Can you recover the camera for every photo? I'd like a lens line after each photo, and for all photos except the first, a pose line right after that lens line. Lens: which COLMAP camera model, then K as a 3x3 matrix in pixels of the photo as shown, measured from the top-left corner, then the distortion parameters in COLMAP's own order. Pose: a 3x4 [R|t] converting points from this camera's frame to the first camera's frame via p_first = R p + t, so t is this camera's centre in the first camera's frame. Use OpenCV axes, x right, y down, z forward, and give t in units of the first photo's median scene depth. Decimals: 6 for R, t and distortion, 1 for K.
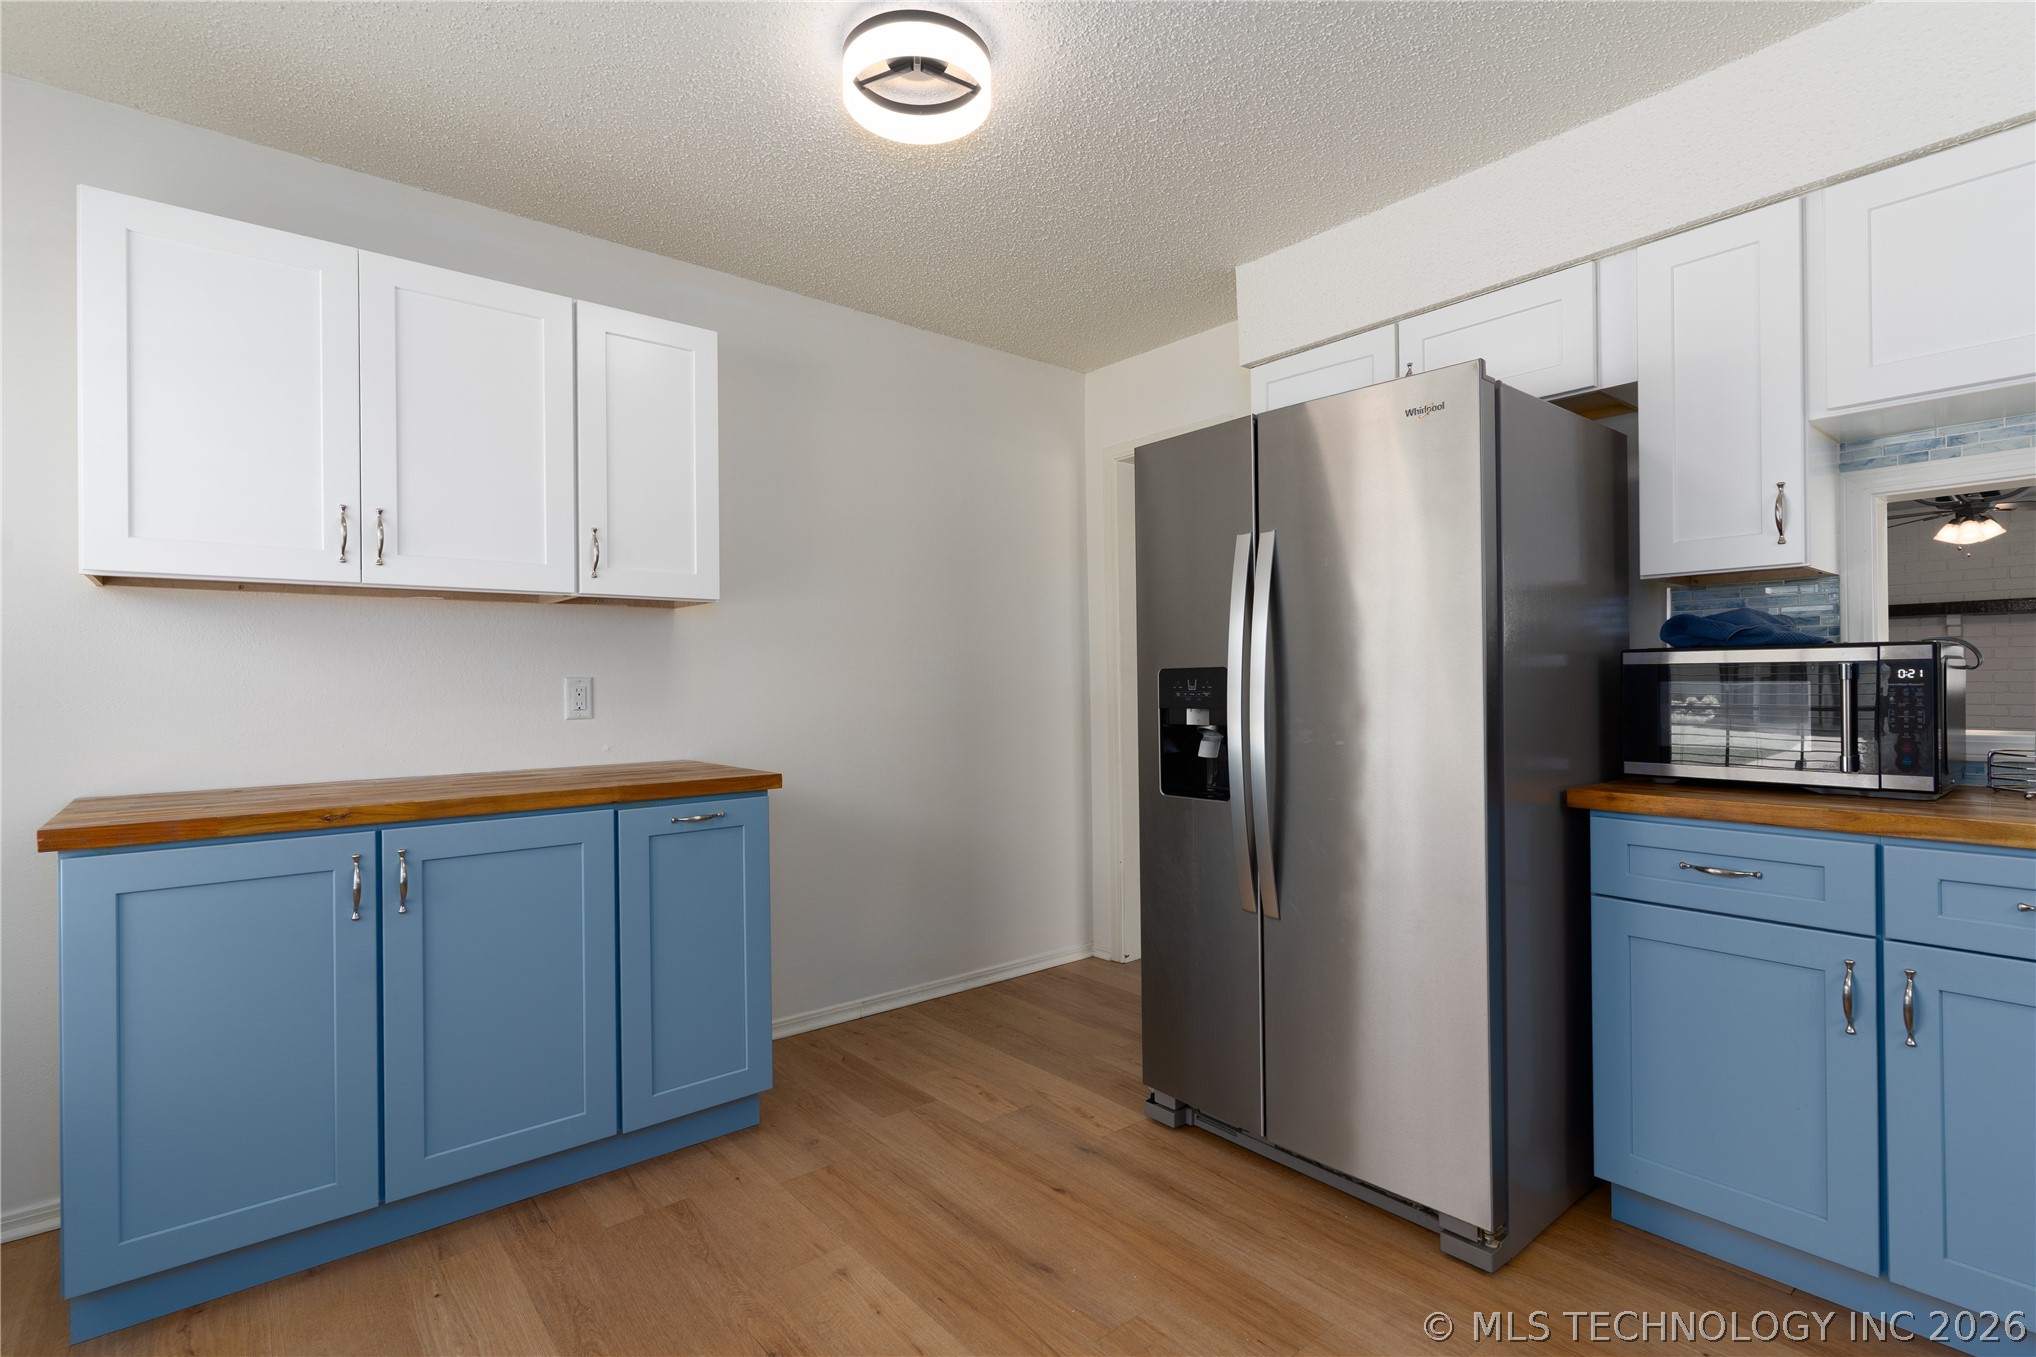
lens RADIAL K [[967.9, 0, 1018.0], [0, 967.9, 678.5], [0, 0, 1]] dist [0.000772, 0.000062]
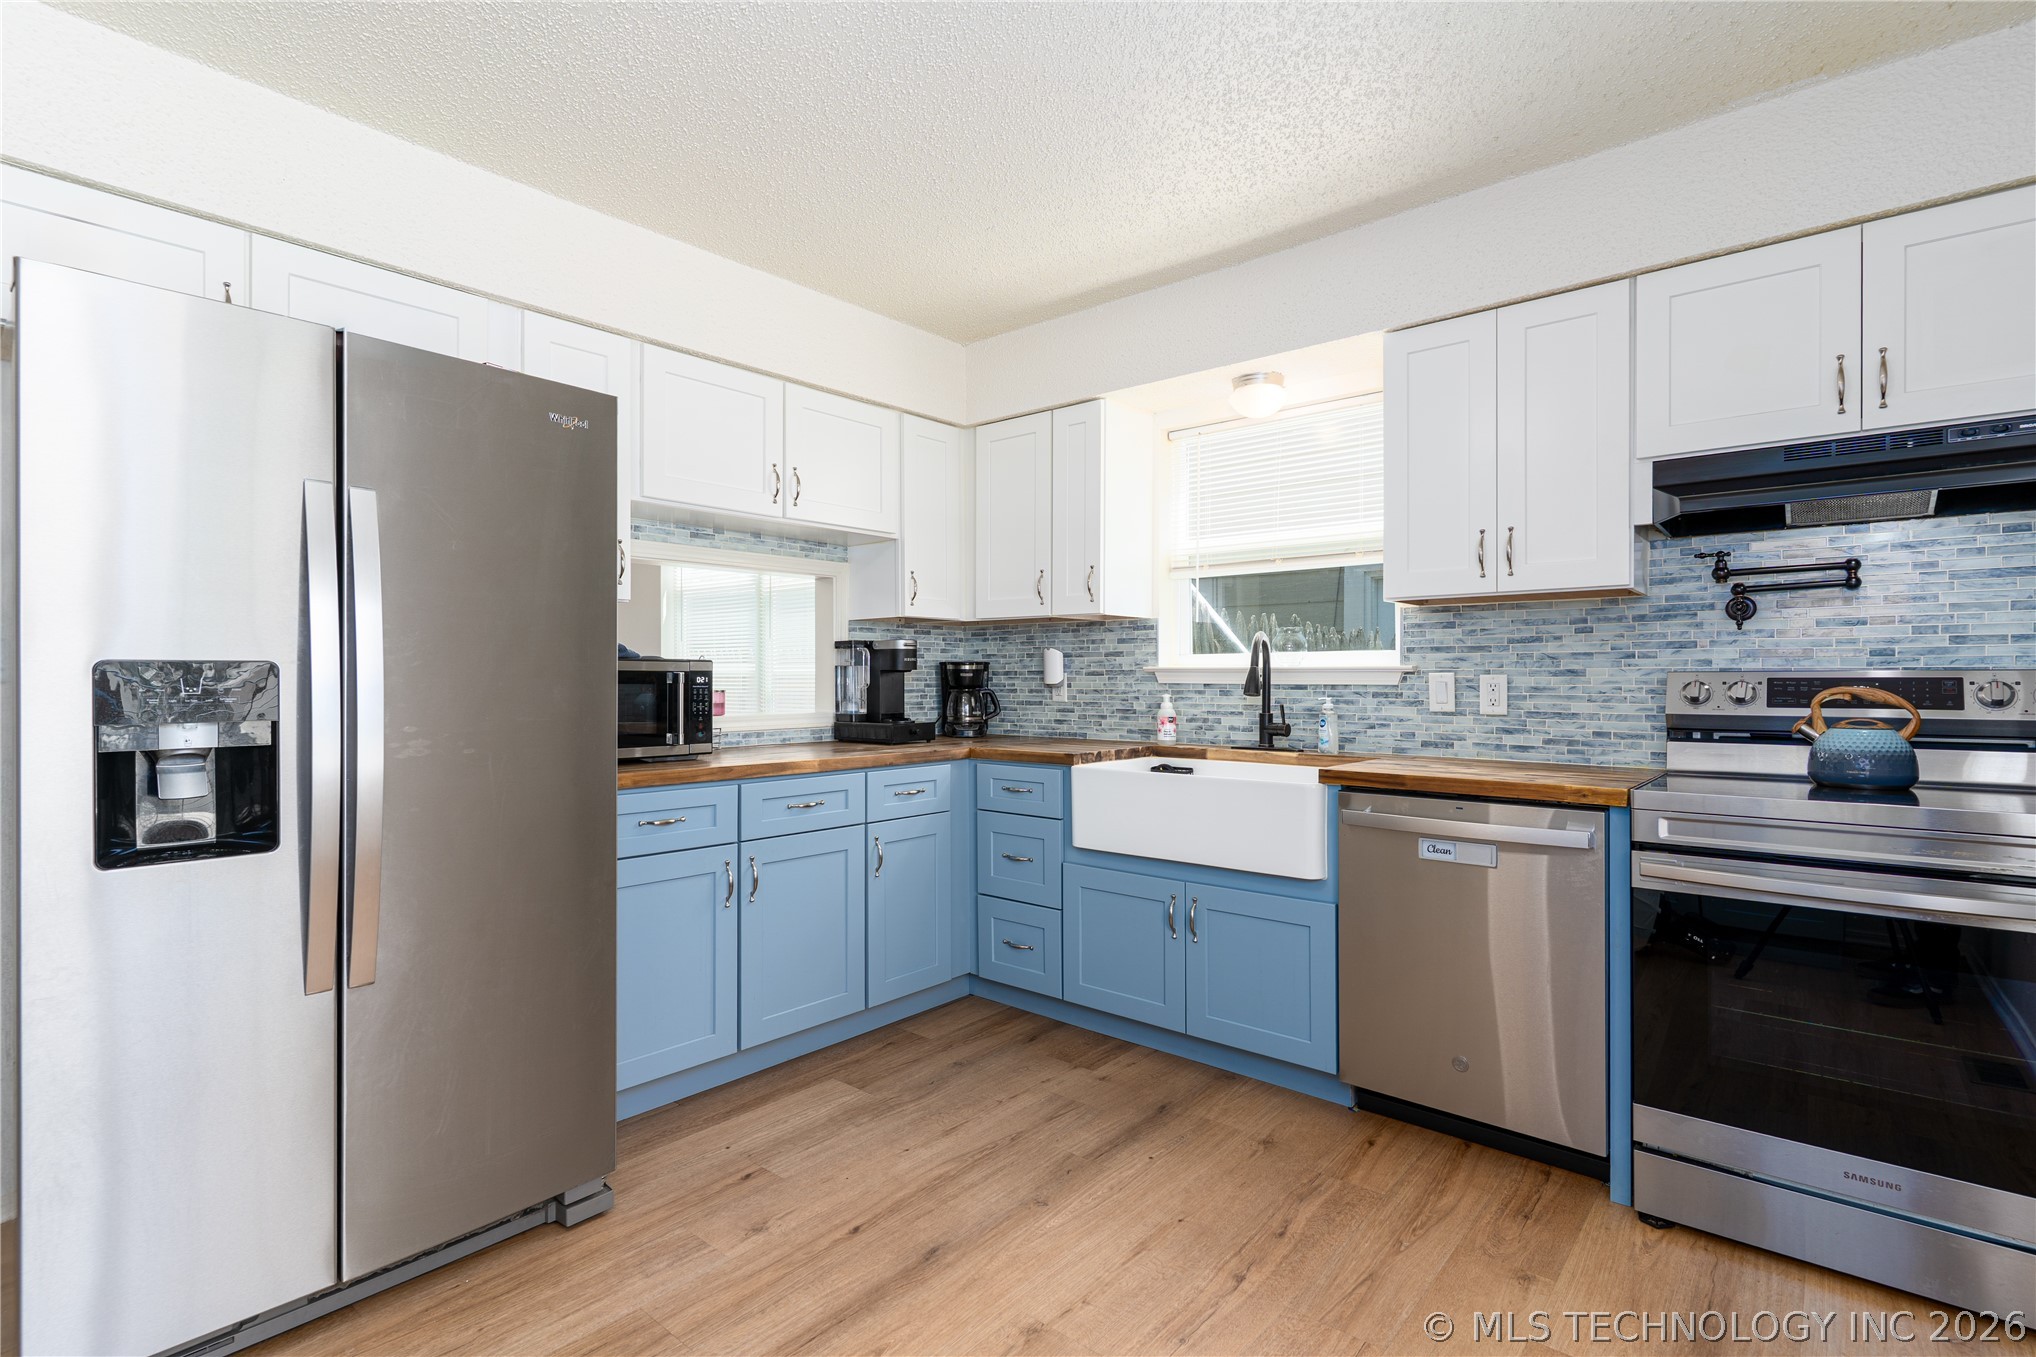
lens RADIAL K [[967.9, 0, 1018.0], [0, 967.9, 678.5], [0, 0, 1]] dist [0.000772, 0.000062]
pose [[-0.174091, 0.008209, 0.984695, -0.709787], [-0.004349, 0.999949, -0.009105, 0.004958], [-0.984720, -0.005867, -0.174047, 0.731728]]
